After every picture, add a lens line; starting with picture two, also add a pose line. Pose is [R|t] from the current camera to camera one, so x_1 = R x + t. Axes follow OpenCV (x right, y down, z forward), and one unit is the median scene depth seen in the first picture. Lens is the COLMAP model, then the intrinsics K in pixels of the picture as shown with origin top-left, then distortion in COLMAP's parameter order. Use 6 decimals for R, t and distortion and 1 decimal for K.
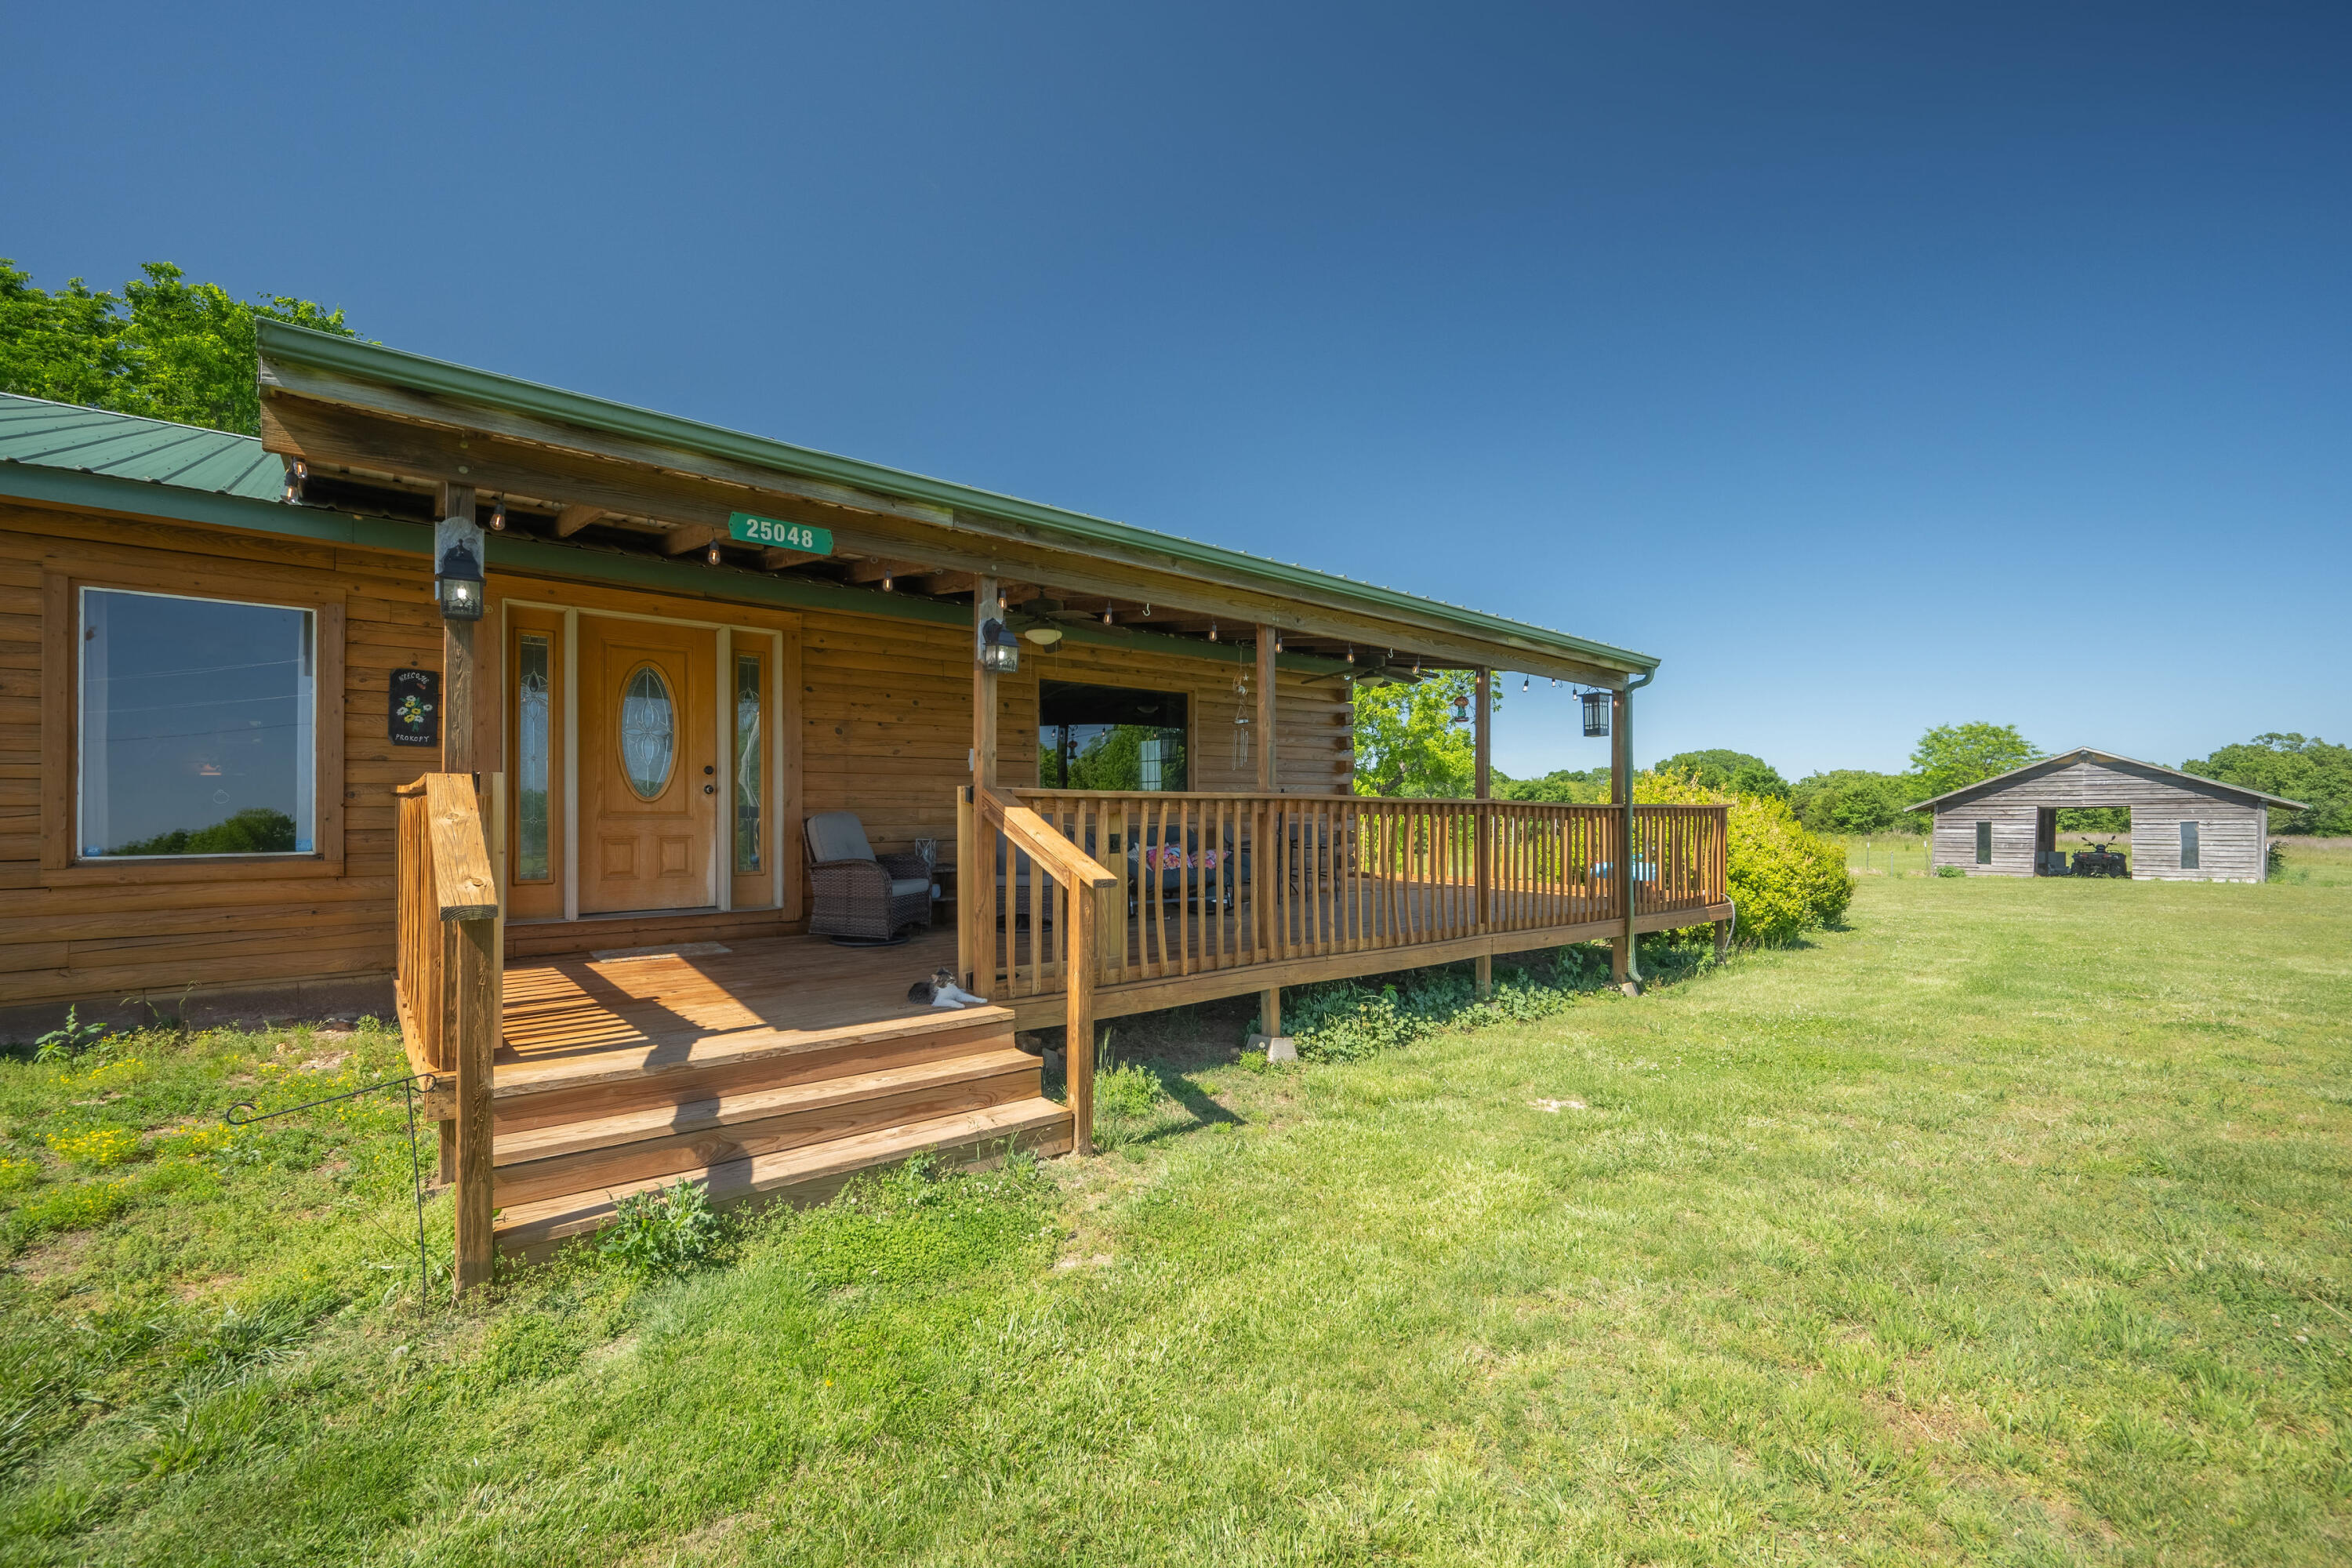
lens RADIAL K [[972.3, 0, 1165.0], [0, 972.3, 809.5], [0, 0, 1]] dist [0.000062, 0.000118]
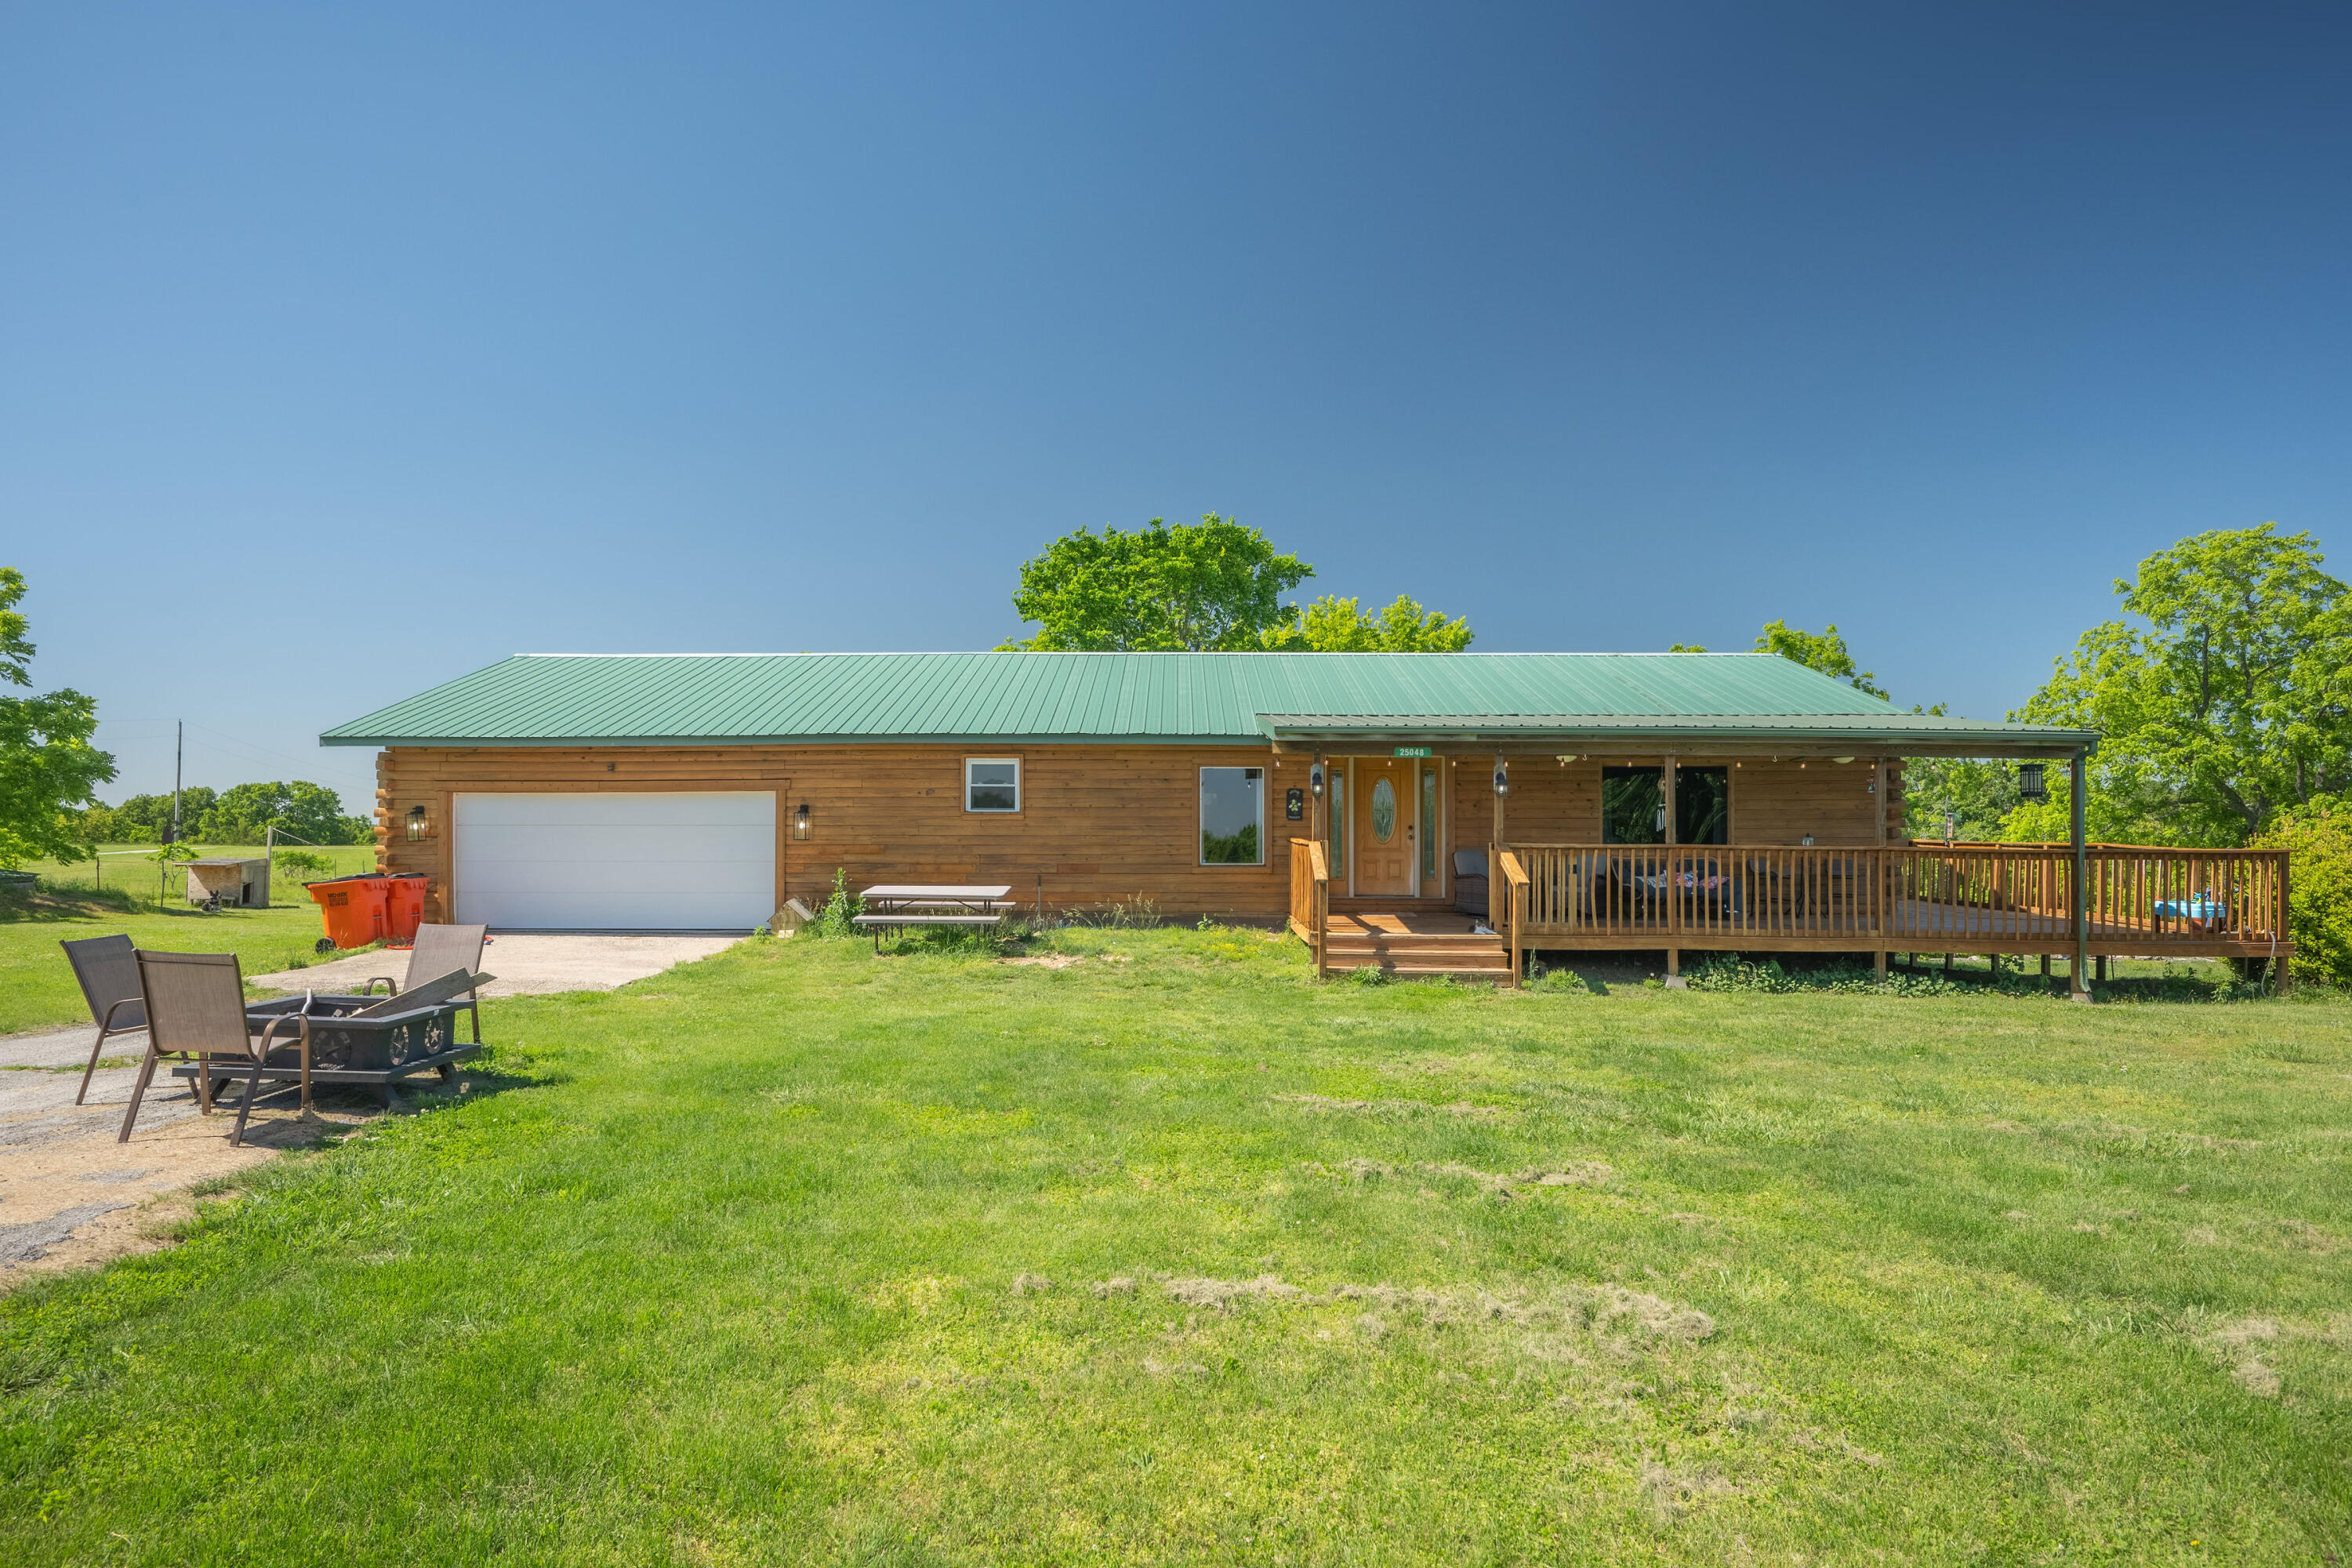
lens RADIAL K [[1338.4, 0, 1144.0], [0, 1338.4, 782.8], [0, 0, 1]] dist [0.003169, -0.000373]
pose [[0.749975, -0.016448, -0.661262, 0.882837], [-0.001578, 0.999643, -0.026655, -0.054136], [0.661464, 0.021034, 0.749682, -1.341988]]
